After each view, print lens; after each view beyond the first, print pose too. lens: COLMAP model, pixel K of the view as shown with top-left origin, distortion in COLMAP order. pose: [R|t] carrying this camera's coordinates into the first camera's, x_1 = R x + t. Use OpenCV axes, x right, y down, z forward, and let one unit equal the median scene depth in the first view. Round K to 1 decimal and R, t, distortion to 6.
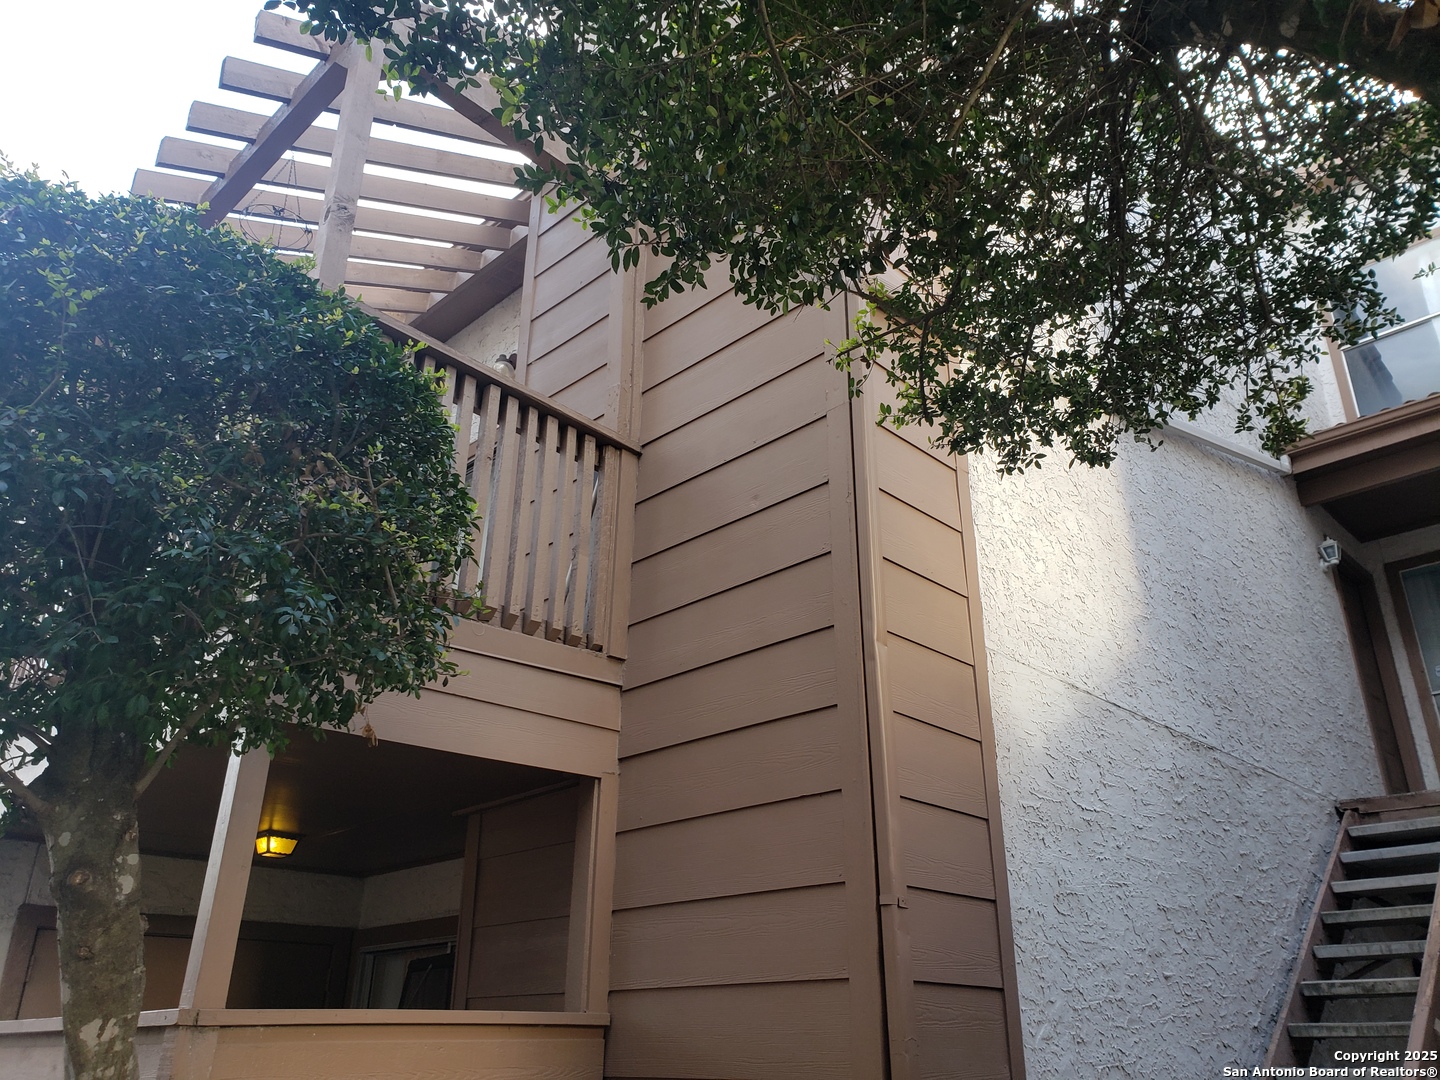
lens RADIAL K [[1123.2, 0, 724.8], [0, 1123.2, 543.5], [0, 0, 1]] dist [0.040796, 0.013738]
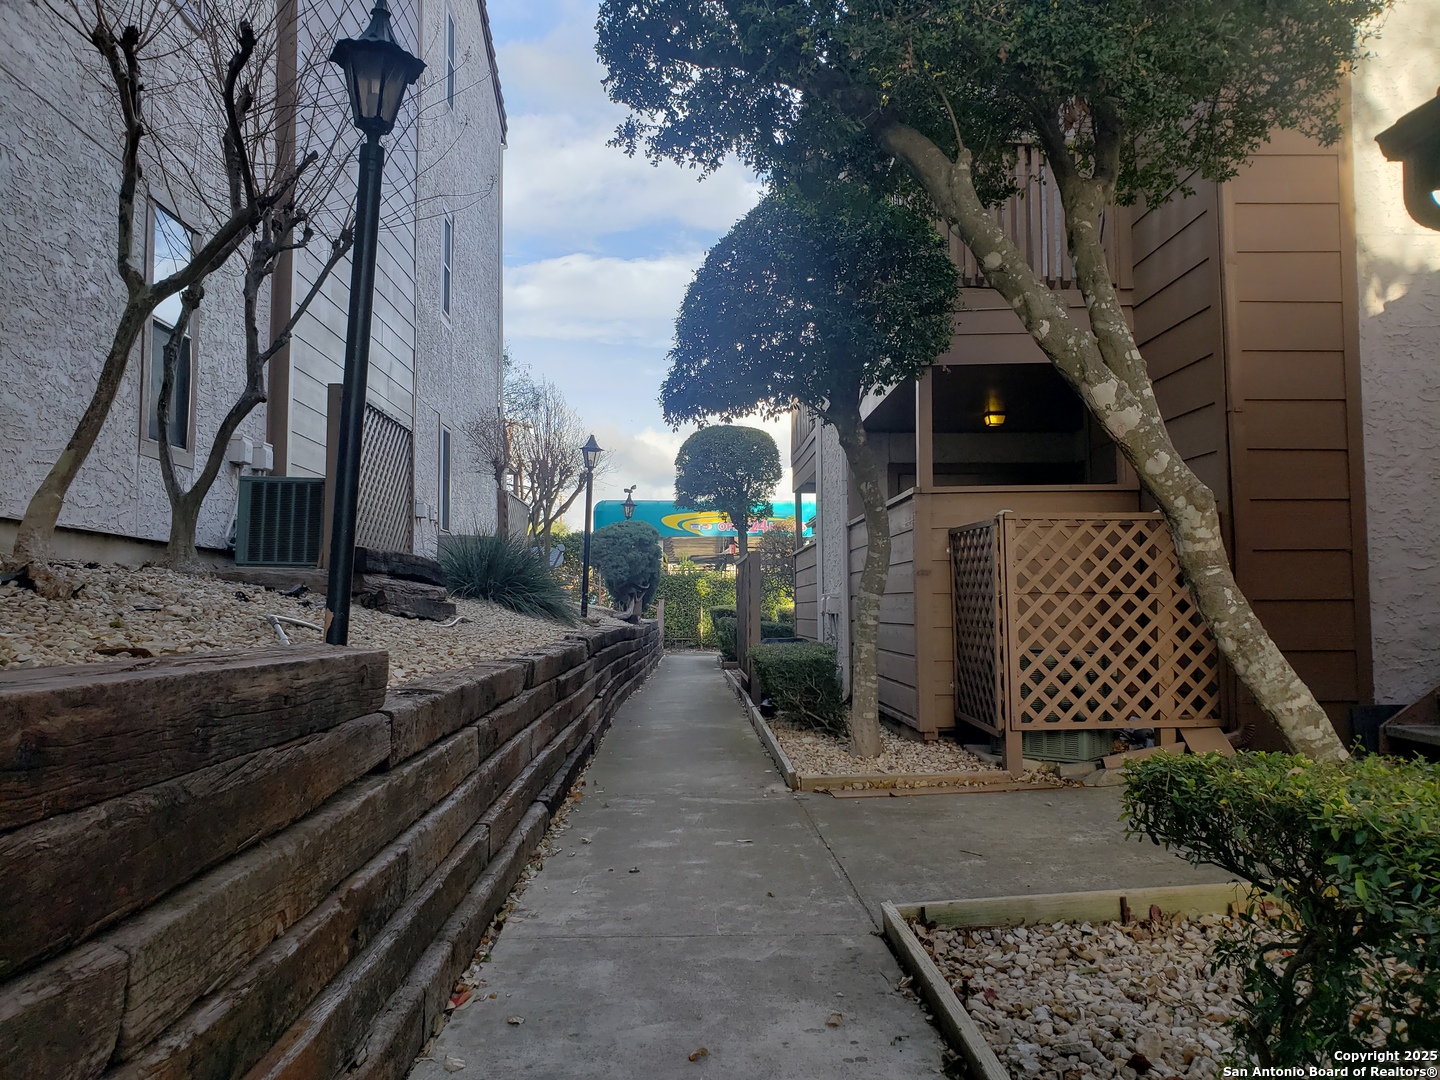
lens RADIAL K [[1123.2, 0, 721.2], [0, 1123.2, 537.2], [0, 0, 1]] dist [0.040796, 0.013738]
pose [[0.699157, -0.040690, -0.713810, 0.765063], [0.287005, 0.930381, 0.228079, -0.126706], [0.654834, -0.364330, 0.662160, -0.726191]]
